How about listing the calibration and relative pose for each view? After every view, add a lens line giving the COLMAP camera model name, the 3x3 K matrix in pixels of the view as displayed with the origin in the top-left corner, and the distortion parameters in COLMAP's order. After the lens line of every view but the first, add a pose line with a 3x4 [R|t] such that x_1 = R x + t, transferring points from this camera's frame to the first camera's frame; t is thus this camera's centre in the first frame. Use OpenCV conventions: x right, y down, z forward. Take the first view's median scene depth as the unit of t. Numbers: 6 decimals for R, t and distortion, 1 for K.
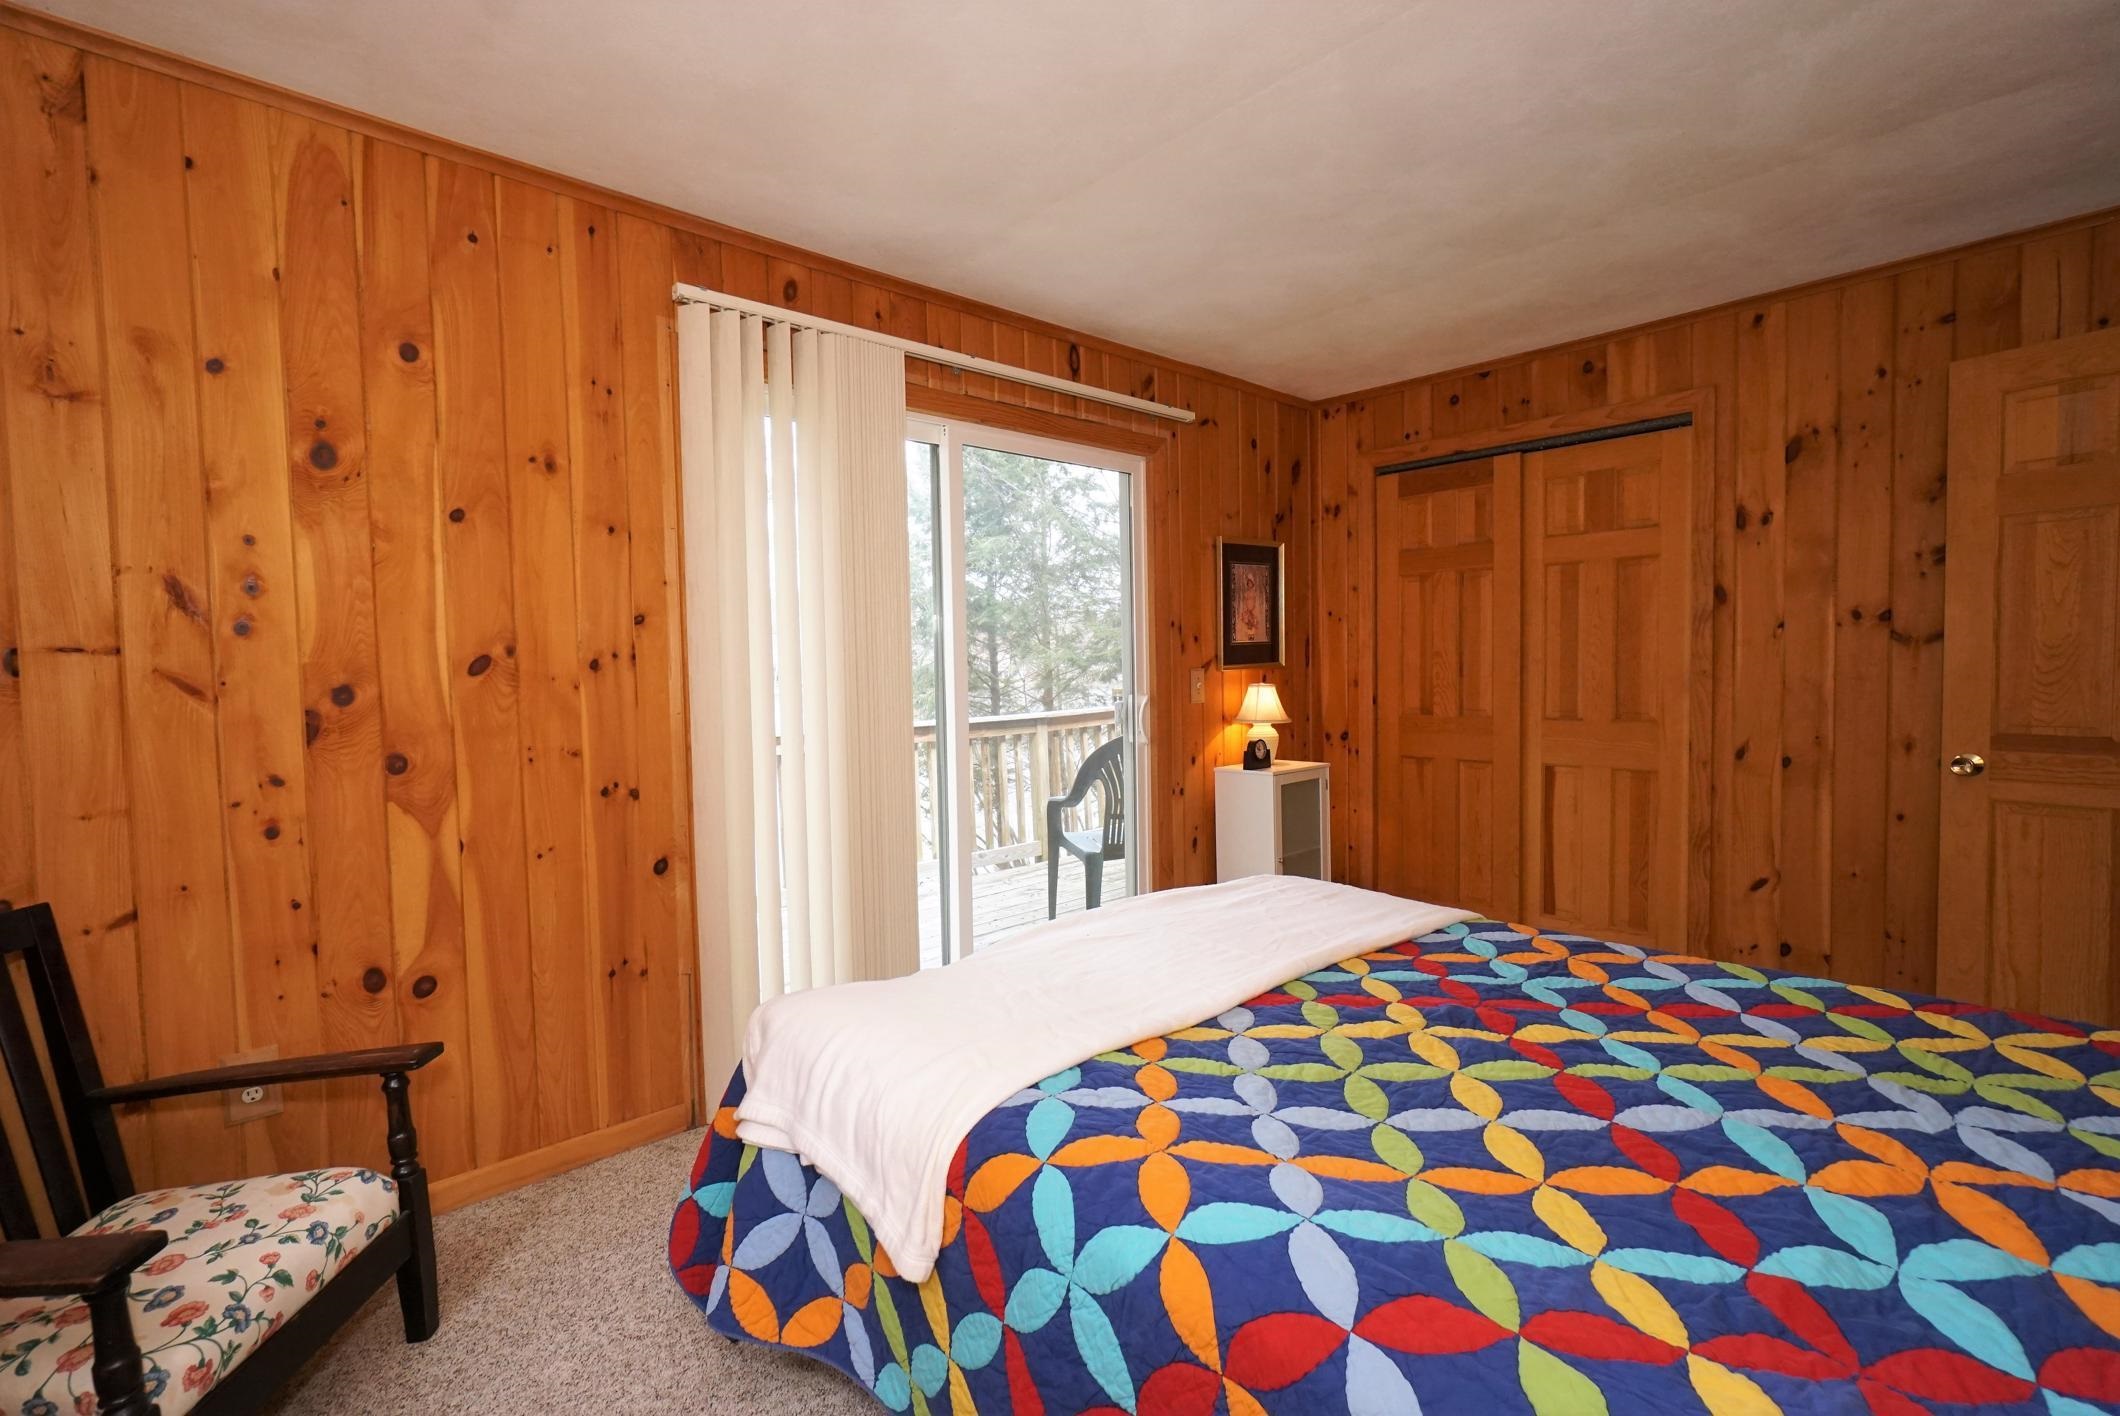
lens RADIAL K [[941.4, 0, 1048.7], [0, 941.4, 706.3], [0, 0, 1]] dist [-0.013358, 0.007868]
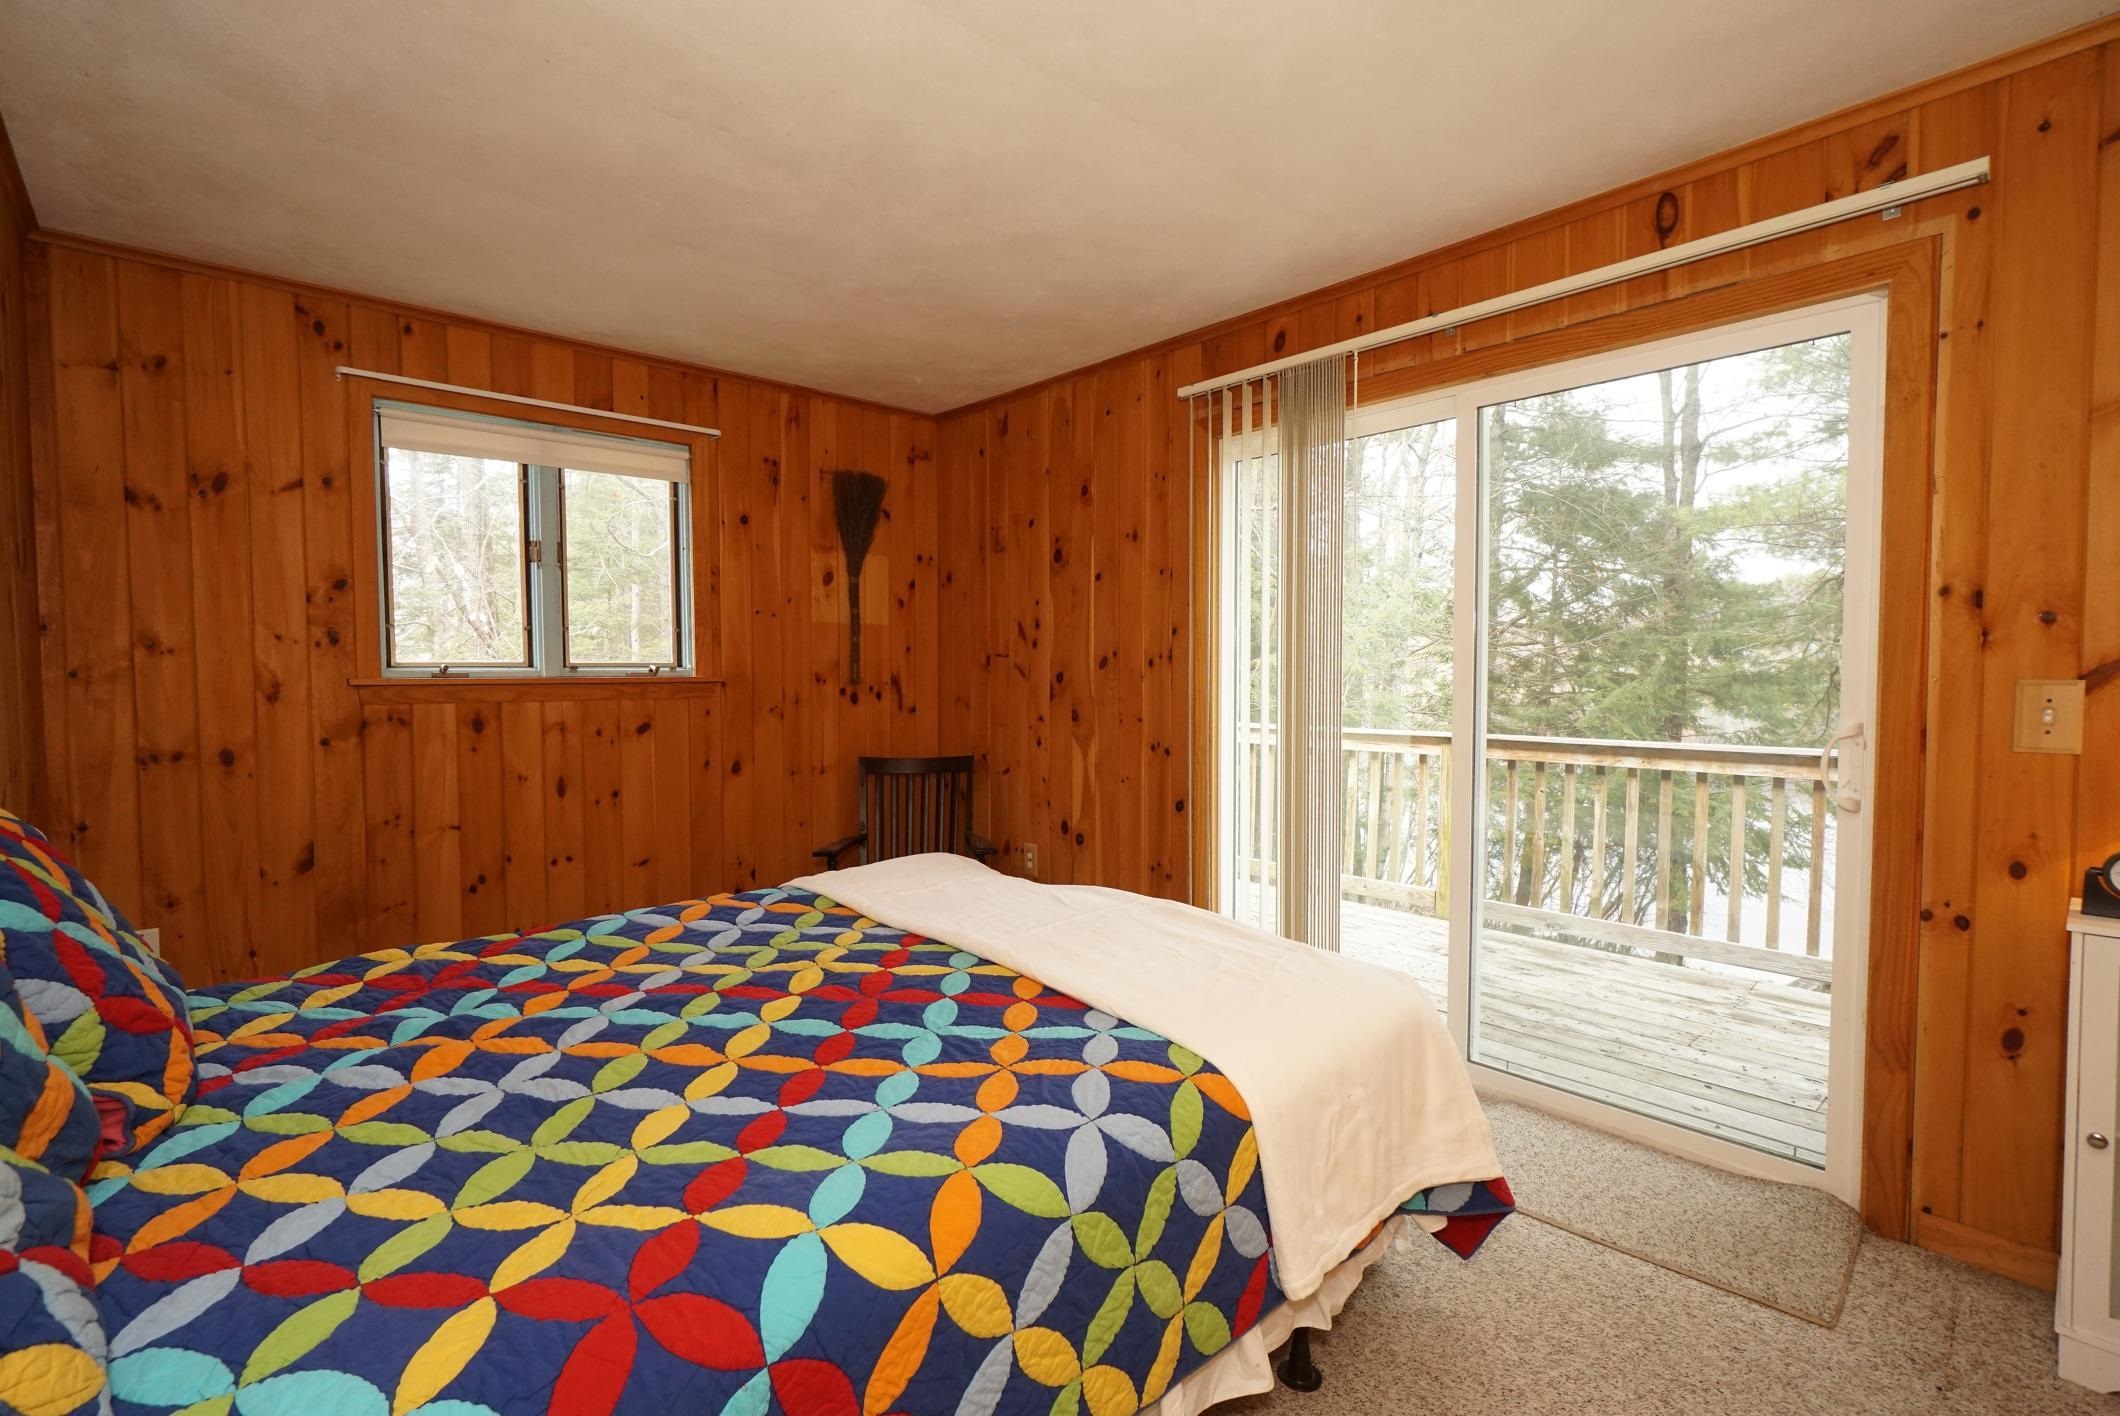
lens RADIAL K [[941.4, 0, 1048.7], [0, 941.4, 706.3], [0, 0, 1]] dist [-0.013358, 0.007868]
pose [[0.017648, 0.055279, -0.998315, 1.154423], [-0.041848, 0.997636, 0.054501, -0.055843], [0.998968, 0.040815, 0.019920, 0.903207]]
